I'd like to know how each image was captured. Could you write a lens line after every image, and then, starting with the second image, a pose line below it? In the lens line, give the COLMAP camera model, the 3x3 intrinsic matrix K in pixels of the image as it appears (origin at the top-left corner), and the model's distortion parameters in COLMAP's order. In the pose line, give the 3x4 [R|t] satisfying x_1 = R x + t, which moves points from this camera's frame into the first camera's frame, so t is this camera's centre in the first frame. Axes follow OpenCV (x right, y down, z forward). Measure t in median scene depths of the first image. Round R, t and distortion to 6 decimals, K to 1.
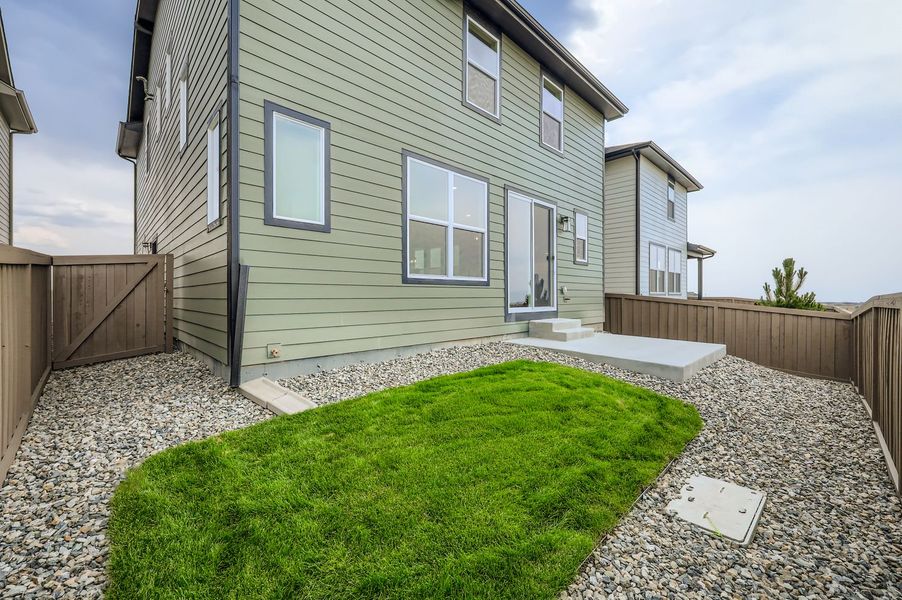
lens RADIAL K [[356.5, 0, 456.8], [0, 356.5, 299.0], [0, 0, 1]] dist [0.008657, -0.000069]
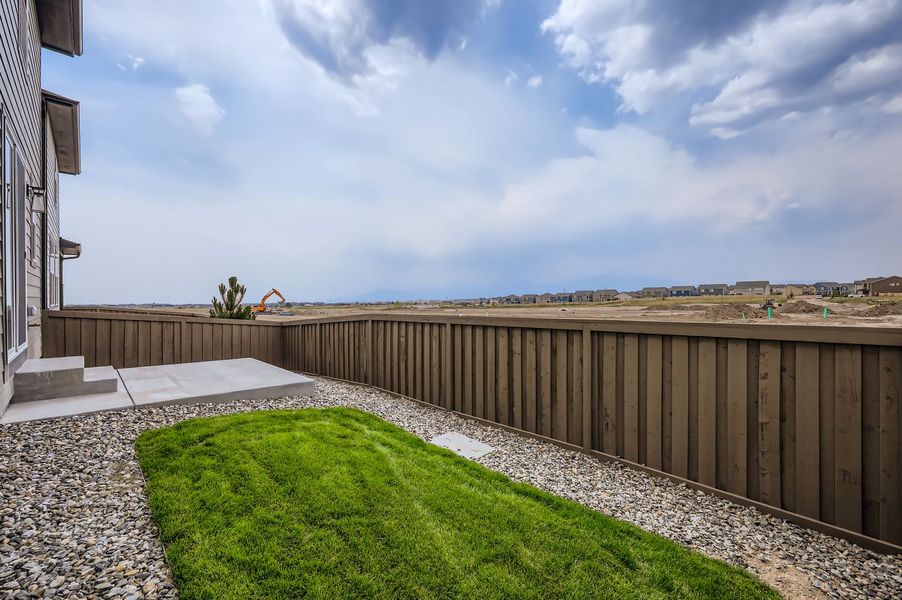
lens RADIAL K [[356.5, 0, 455.0], [0, 356.5, 295.7], [0, 0, 1]] dist [0.008657, -0.000069]
pose [[-0.040164, 0.003716, 0.999186, -0.362850], [0.003788, 0.999986, -0.003567, -0.055212], [-0.999186, 0.003642, -0.040178, 0.394653]]
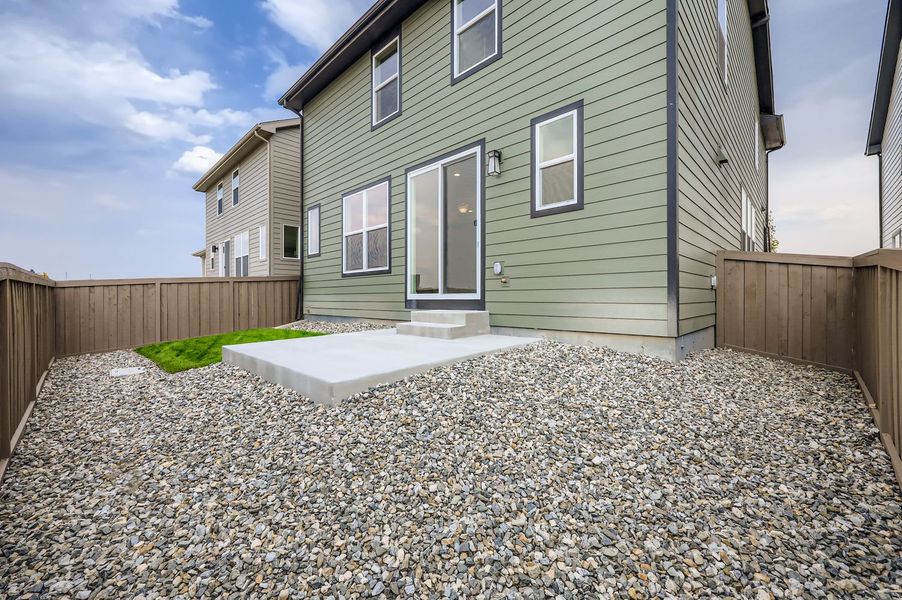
lens RADIAL K [[357.6, 0, 456.7], [0, 357.6, 298.5], [0, 0, 1]] dist [0.001441, 0.000110]
pose [[0.043952, 0.004064, -0.999025, 1.032320], [-0.003055, 0.999988, 0.003934, 0.029956], [0.999029, 0.002879, 0.043964, 0.998321]]
